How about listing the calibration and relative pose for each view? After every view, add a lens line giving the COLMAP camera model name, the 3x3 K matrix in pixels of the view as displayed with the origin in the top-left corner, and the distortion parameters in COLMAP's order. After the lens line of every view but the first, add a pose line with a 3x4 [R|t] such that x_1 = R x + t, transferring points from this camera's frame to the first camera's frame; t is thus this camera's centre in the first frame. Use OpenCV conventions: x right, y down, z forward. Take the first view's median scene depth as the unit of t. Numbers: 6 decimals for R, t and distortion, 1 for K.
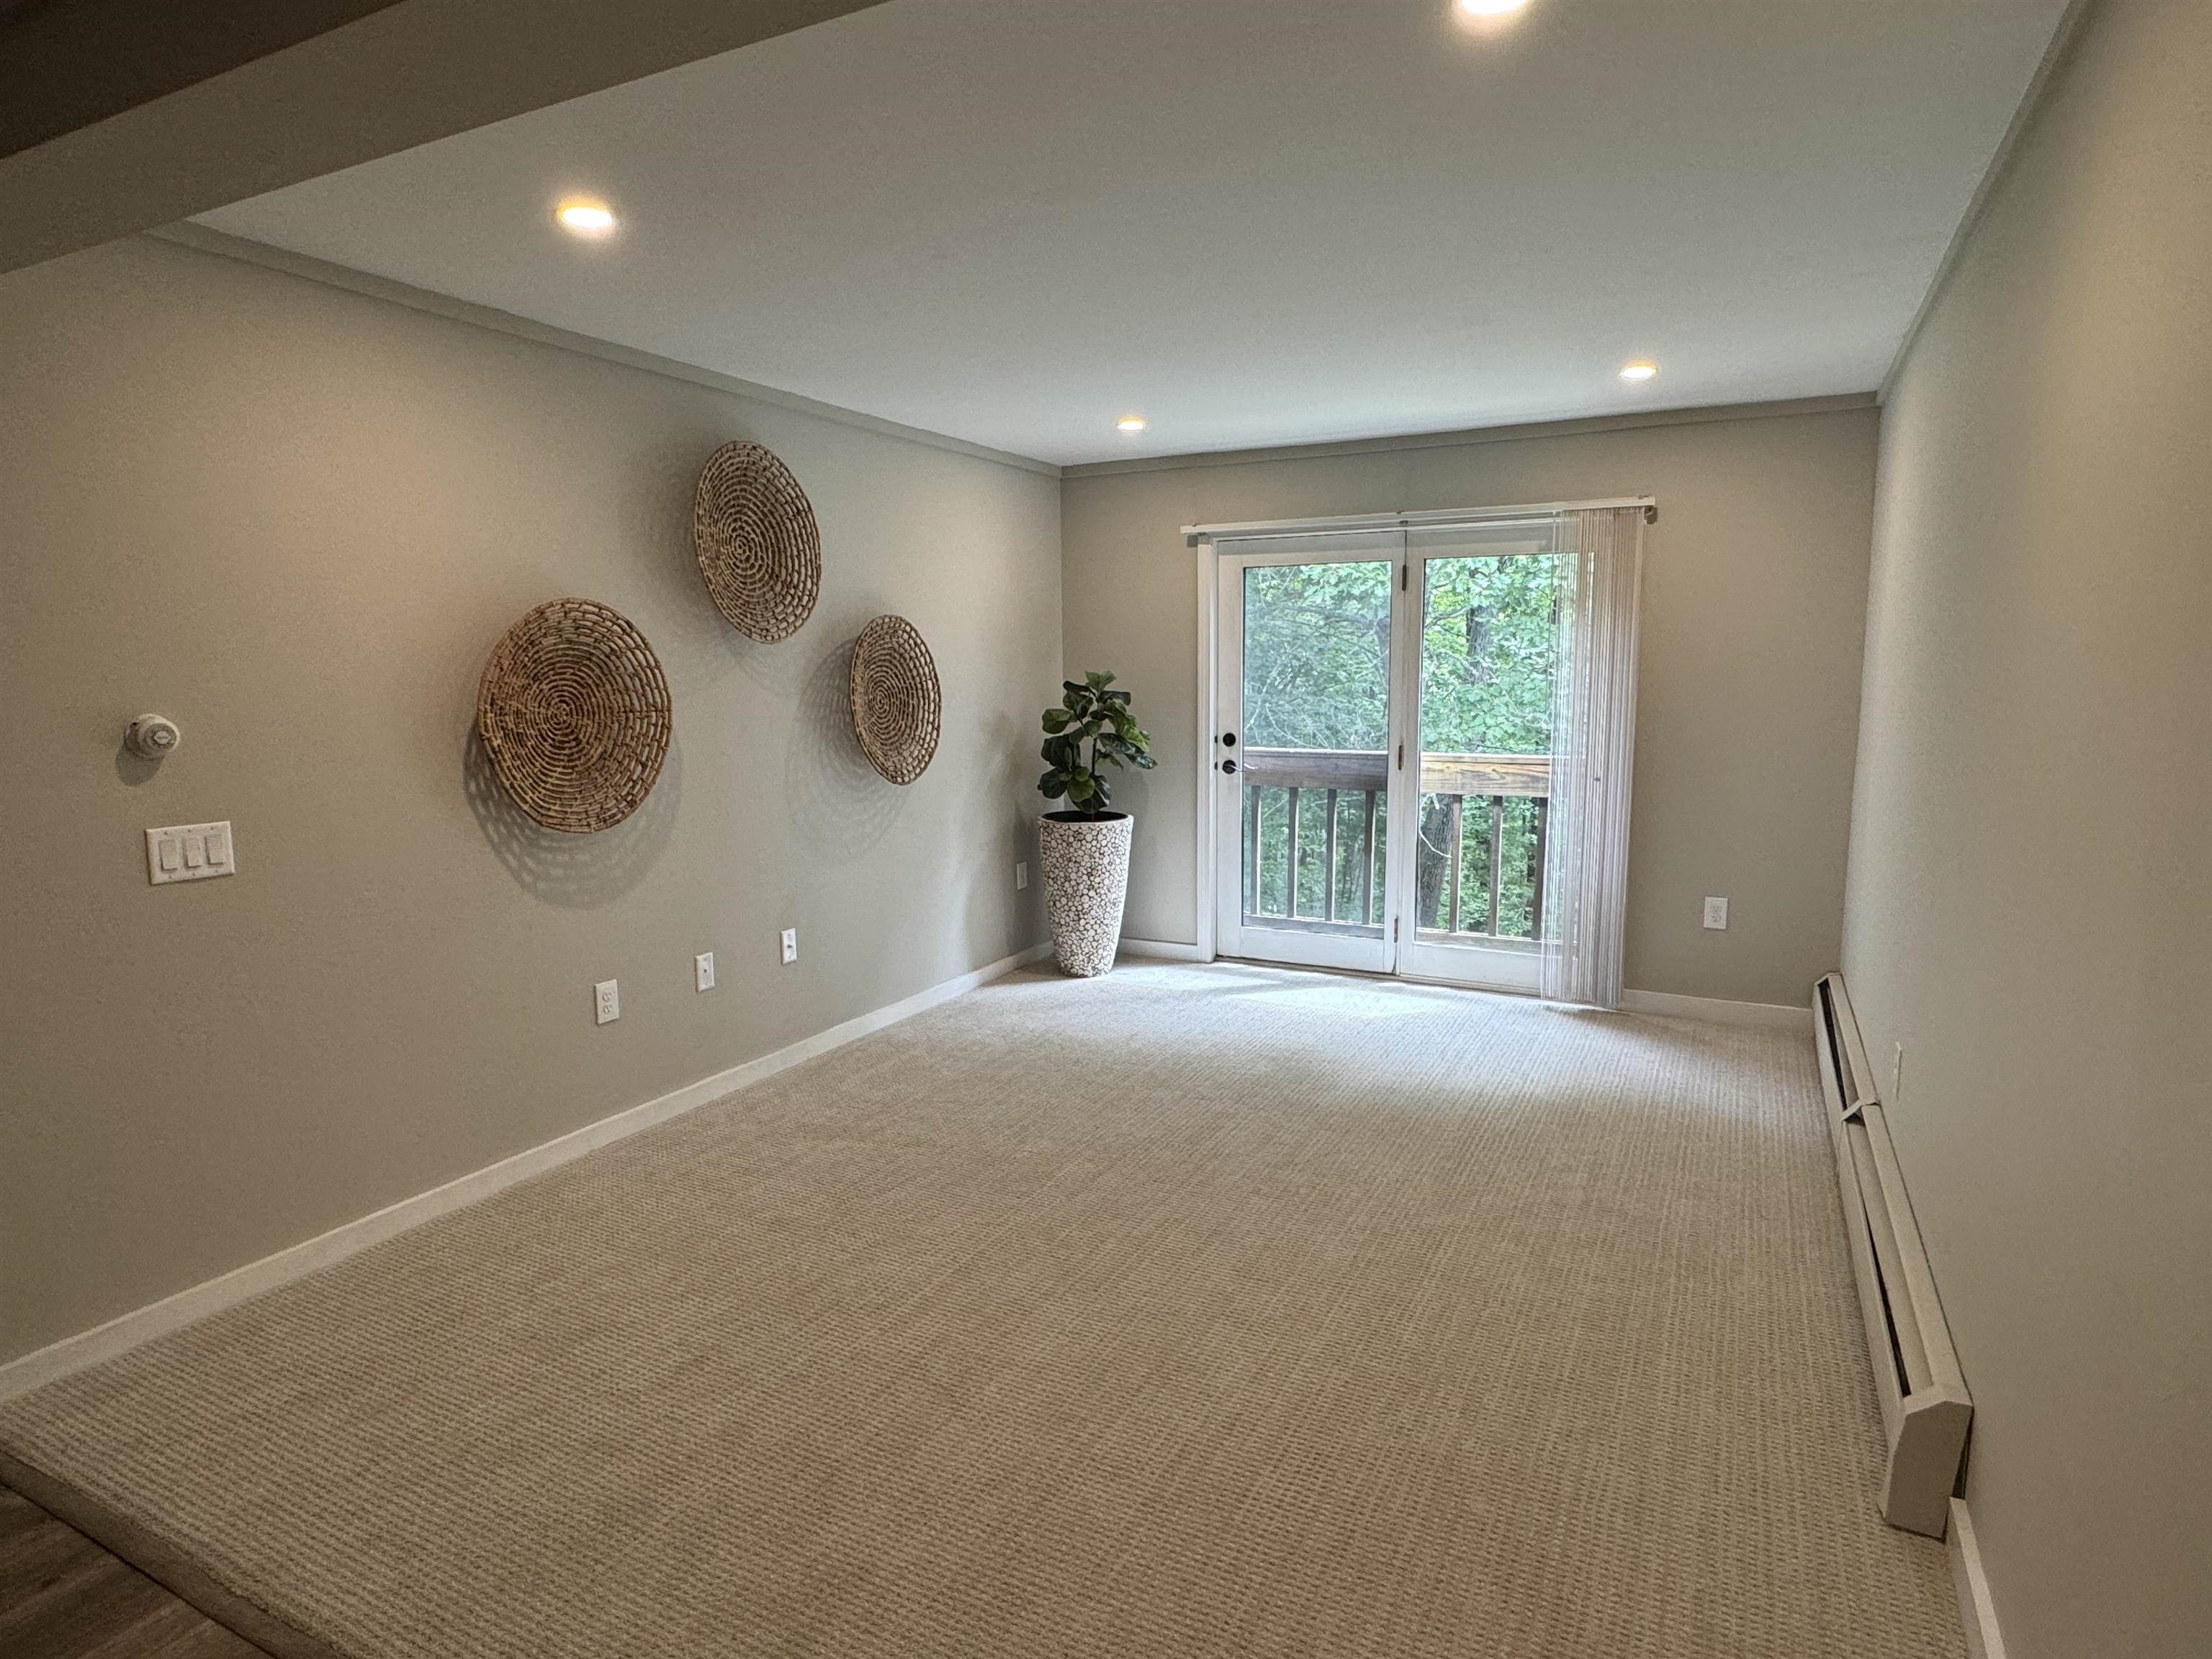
lens RADIAL K [[1219.3, 0, 1099.1], [0, 1219.3, 830.7], [0, 0, 1]] dist [-0.000430, 0.000137]
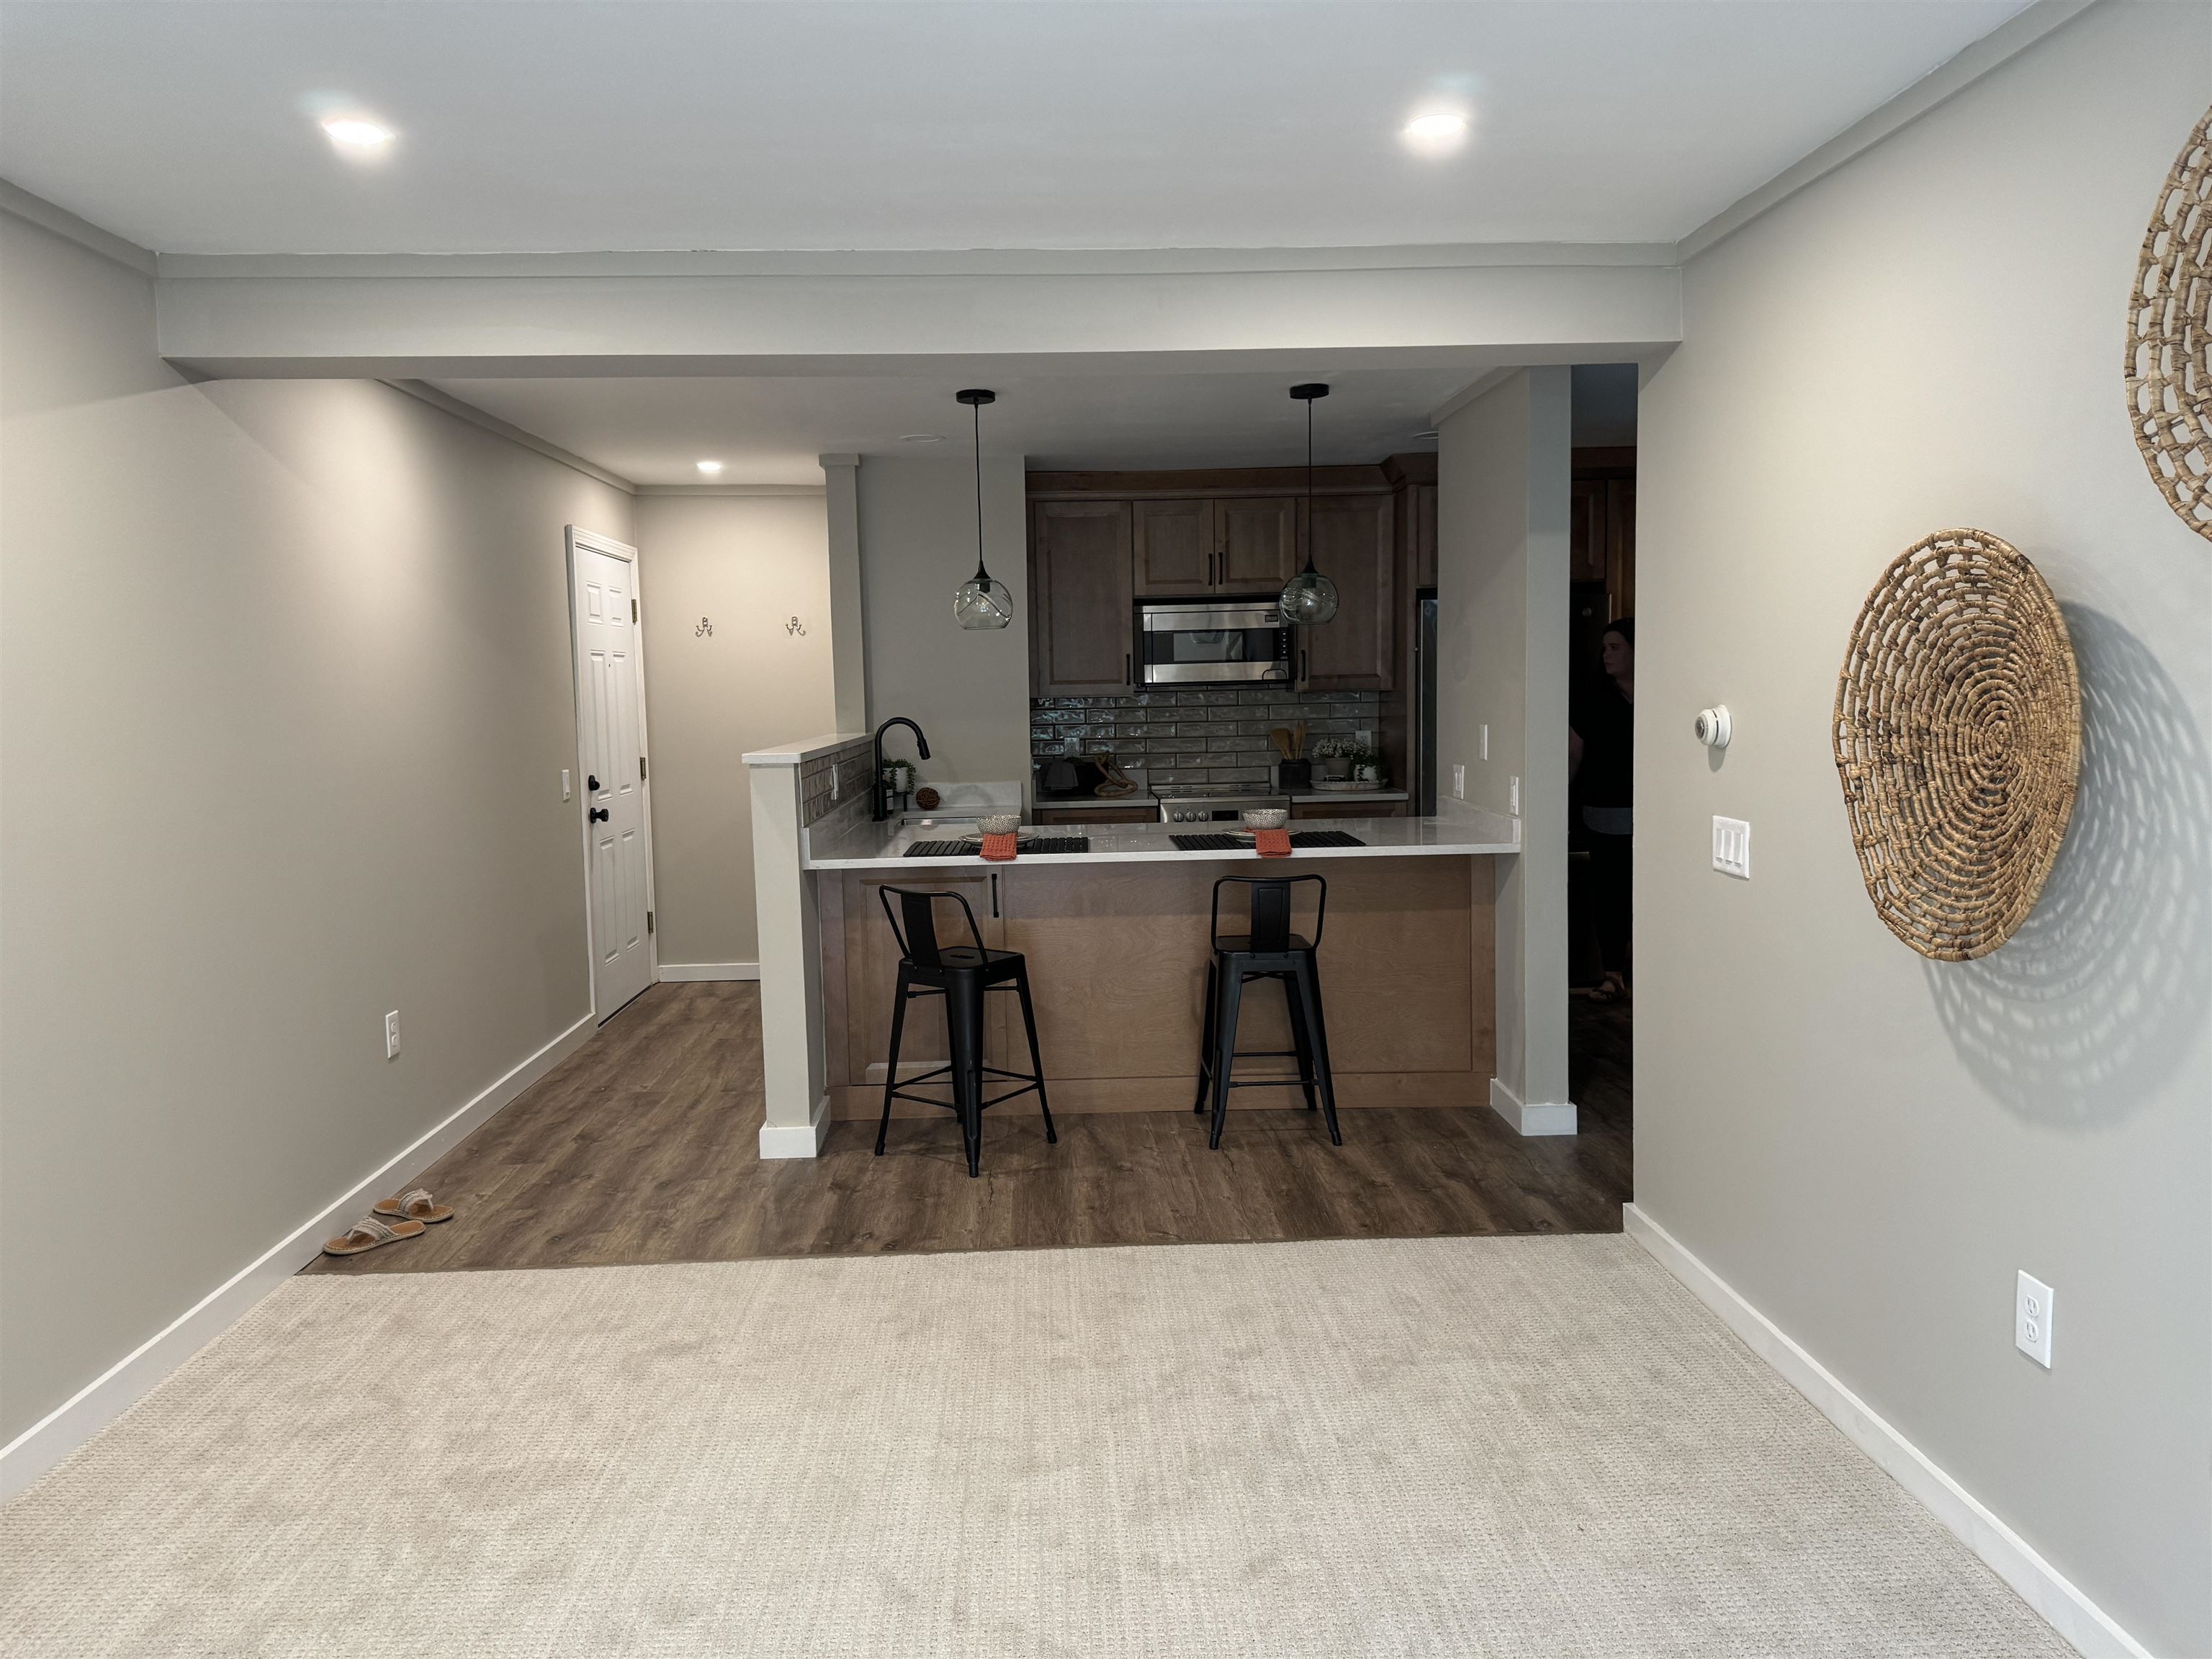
lens RADIAL K [[1569.4, 0, 1098.7], [0, 1569.4, 829.0], [0, 0, 1]] dist [0.007381, 0.001434]
pose [[-0.871090, 0.073431, -0.485603, 0.248197], [-0.035817, 0.976628, 0.211931, -0.192508], [0.489816, 0.202003, -0.848101, 1.412196]]
